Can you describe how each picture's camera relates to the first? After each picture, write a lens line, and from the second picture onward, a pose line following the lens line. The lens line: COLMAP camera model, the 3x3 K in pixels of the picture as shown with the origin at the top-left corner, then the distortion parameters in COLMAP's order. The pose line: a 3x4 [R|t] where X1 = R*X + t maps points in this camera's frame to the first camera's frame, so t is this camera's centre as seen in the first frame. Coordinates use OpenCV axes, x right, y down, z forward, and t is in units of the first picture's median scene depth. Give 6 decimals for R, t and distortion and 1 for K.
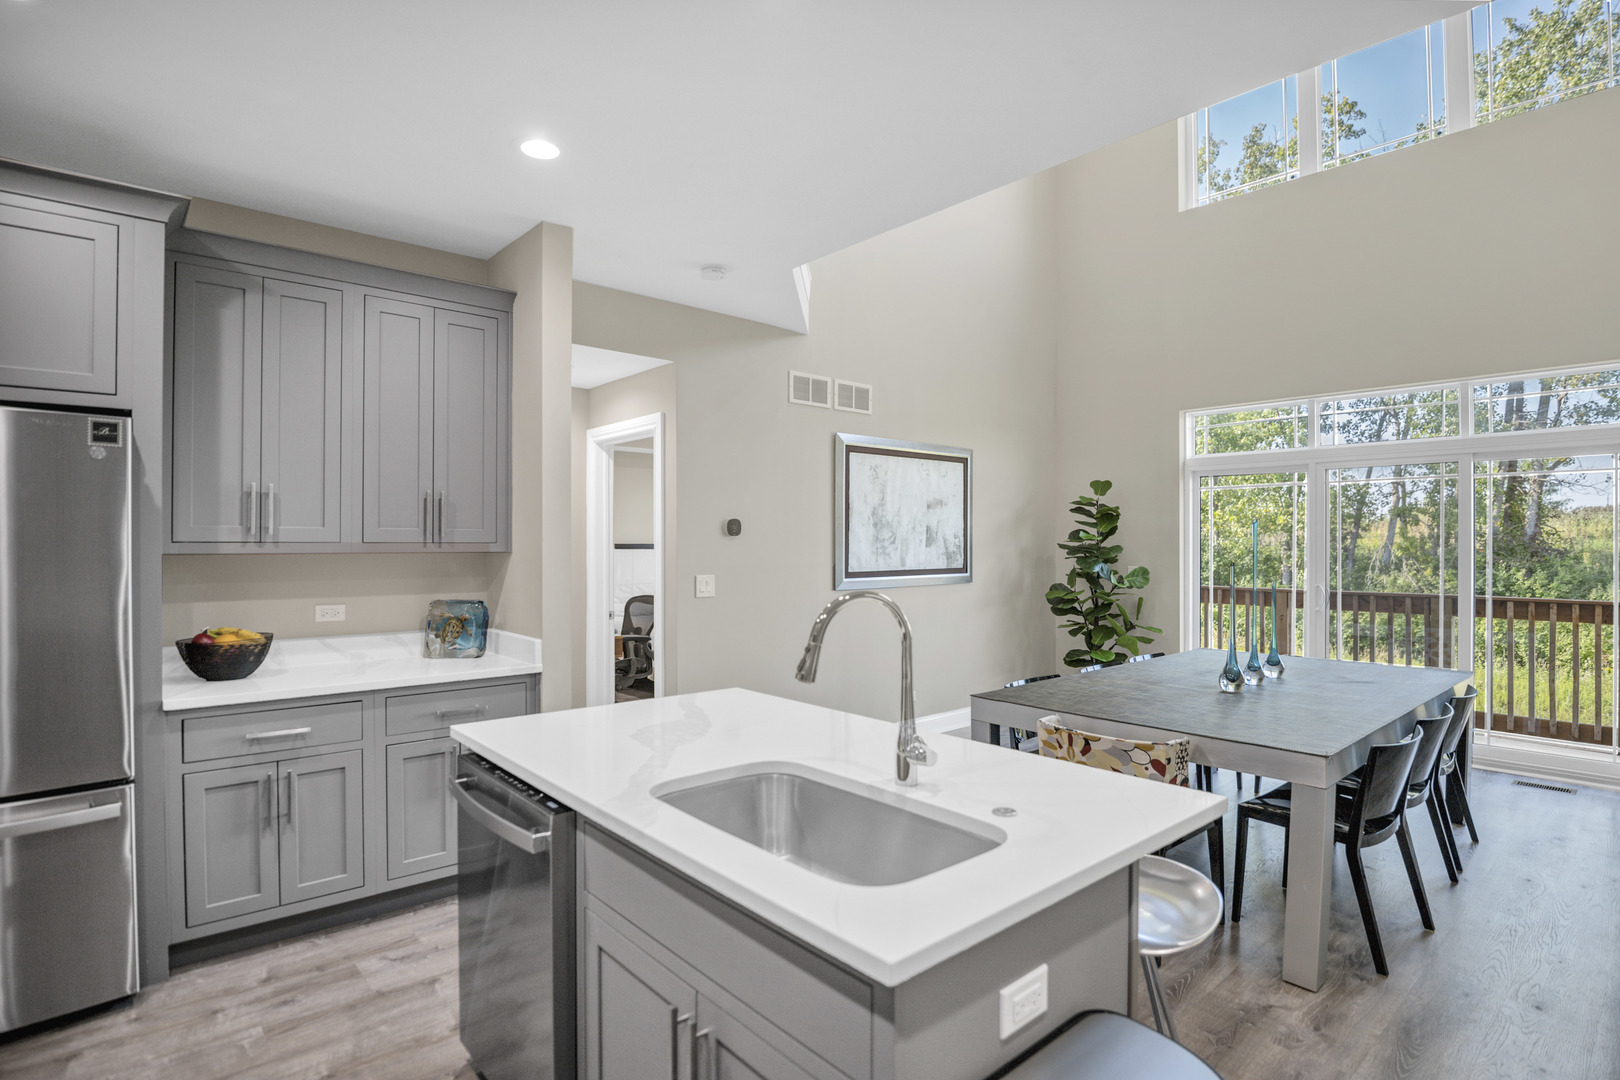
lens RADIAL K [[814.4, 0, 817.9], [0, 814.4, 542.7], [0, 0, 1]] dist [-0.017512, -0.003454]
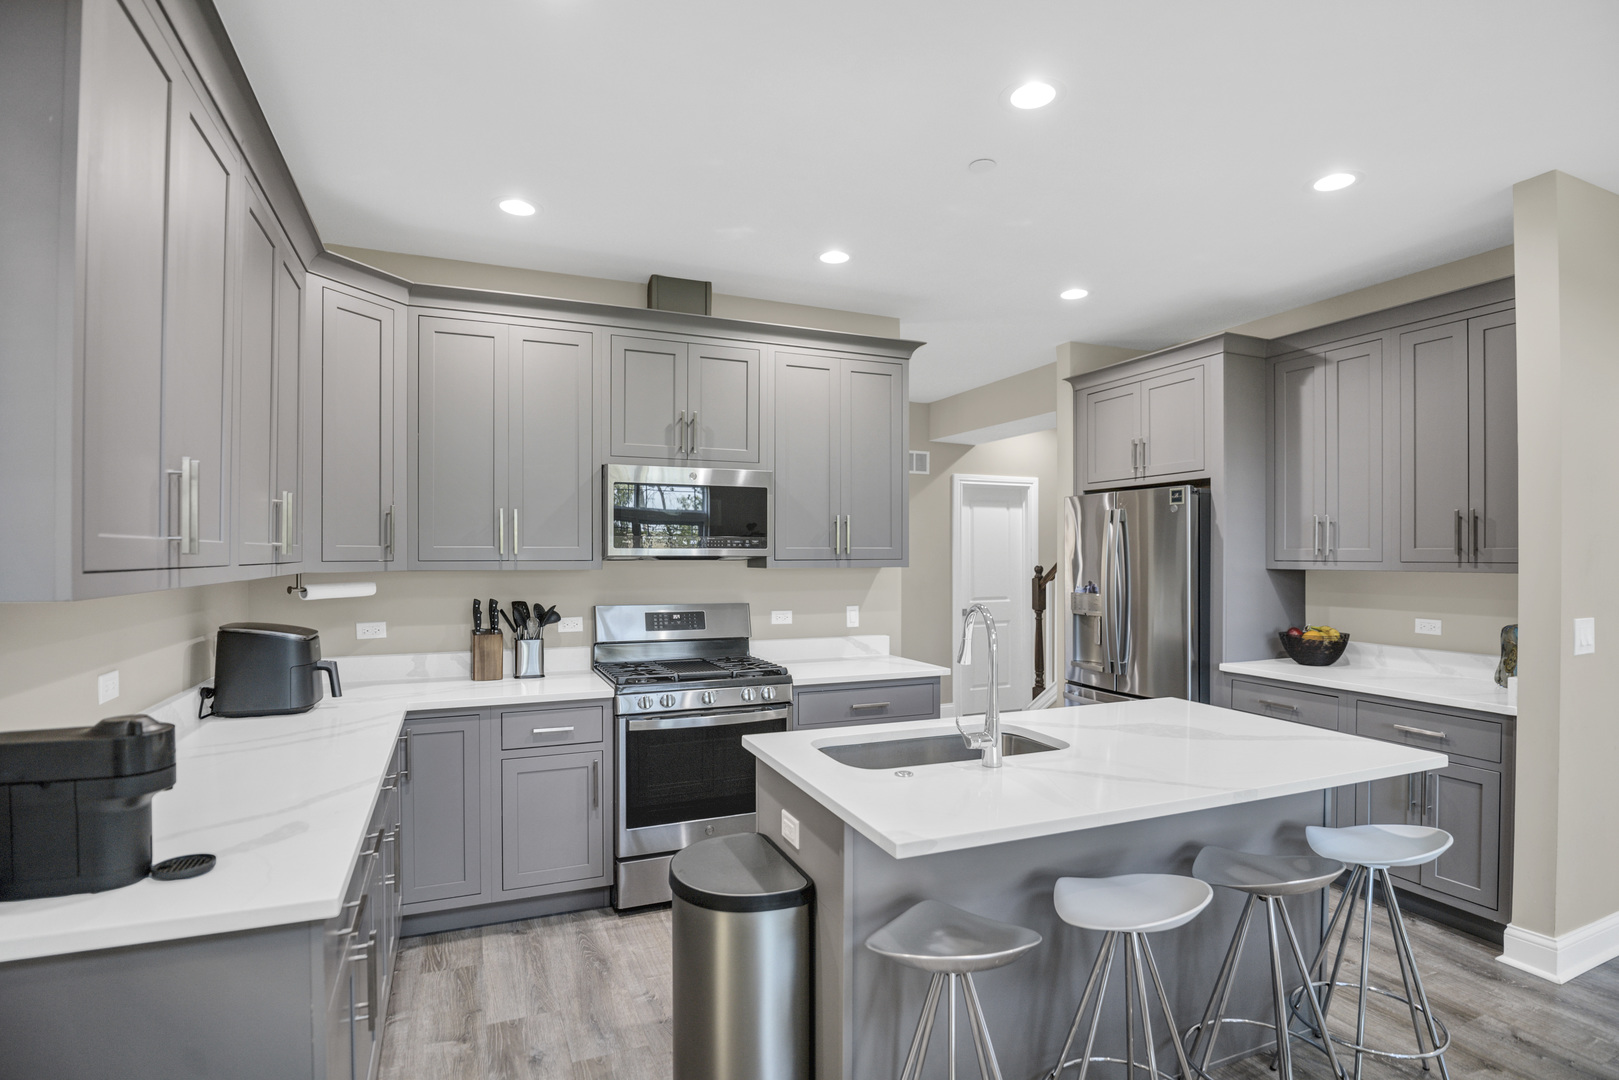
lens RADIAL K [[813.9, 0, 814.7], [0, 813.9, 550.2], [0, 0, 1]] dist [-0.017512, -0.003454]
pose [[-0.317017, -0.000610, -0.948420, 0.763788], [0.003304, 0.999993, -0.001748, -0.017399], [0.948414, -0.003688, -0.317013, 0.633880]]
